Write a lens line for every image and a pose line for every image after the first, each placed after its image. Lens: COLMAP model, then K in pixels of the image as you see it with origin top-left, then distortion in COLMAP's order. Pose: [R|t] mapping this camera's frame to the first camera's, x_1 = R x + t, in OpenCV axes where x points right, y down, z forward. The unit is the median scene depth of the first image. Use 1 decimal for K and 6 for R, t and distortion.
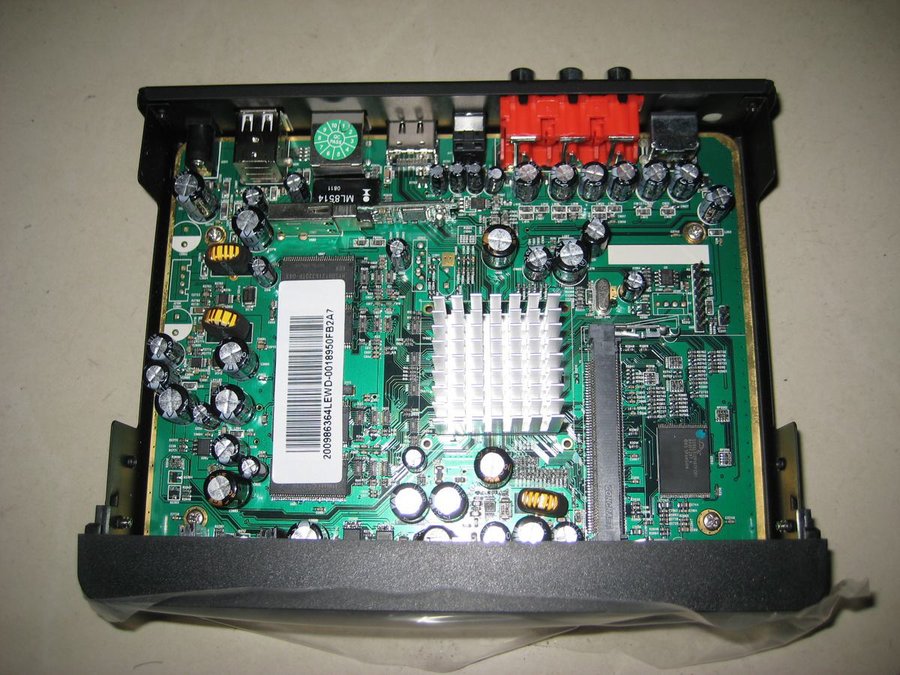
lens RADIAL K [[936.2, 0, 446.8], [0, 936.2, 338.9], [0, 0, 1]] dist [-0.114963, 0.000000]
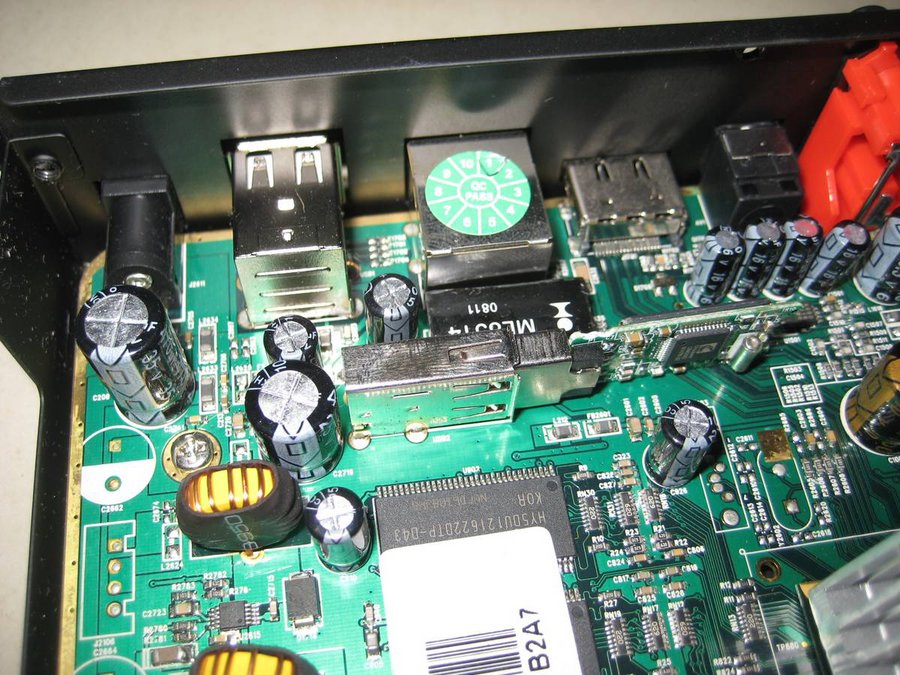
lens RADIAL K [[936.2, 0, 453.8], [0, 936.2, 336.9], [0, 0, 1]] dist [-0.114963, 0.000000]
pose [[0.985135, -0.095986, 0.142460, -0.196951], [0.131185, 0.955784, -0.263186, -0.041847], [-0.110899, 0.277962, 0.954169, 0.616254]]
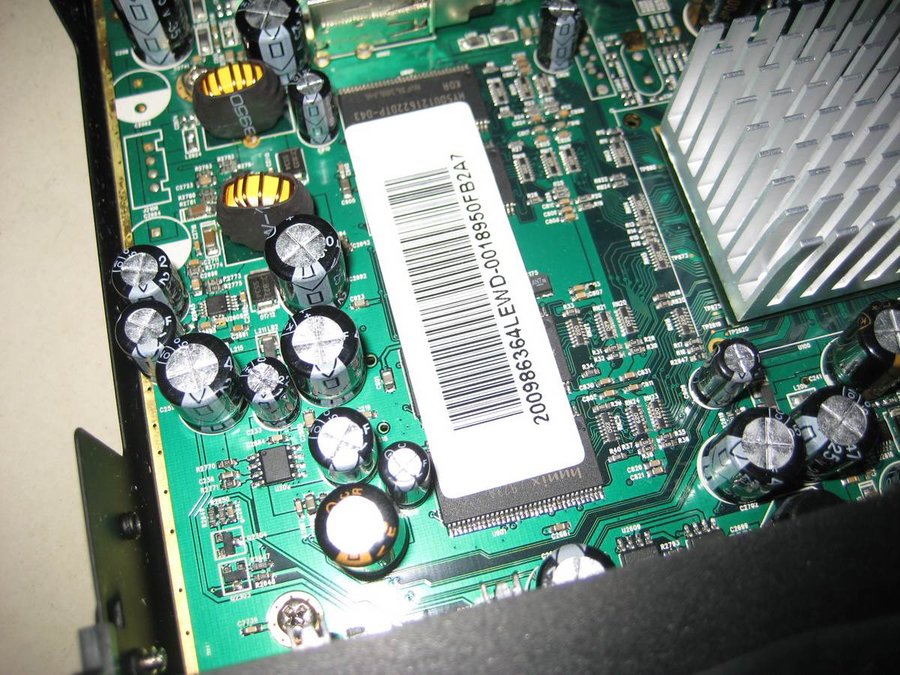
lens RADIAL K [[936.2, 0, 447.7], [0, 936.2, 336.2], [0, 0, 1]] dist [-0.114963, 0.000000]
pose [[0.964595, -0.213597, 0.154700, -0.231034], [0.232390, 0.965726, -0.115622, 0.124850], [-0.124702, 0.147479, 0.981172, 0.507686]]
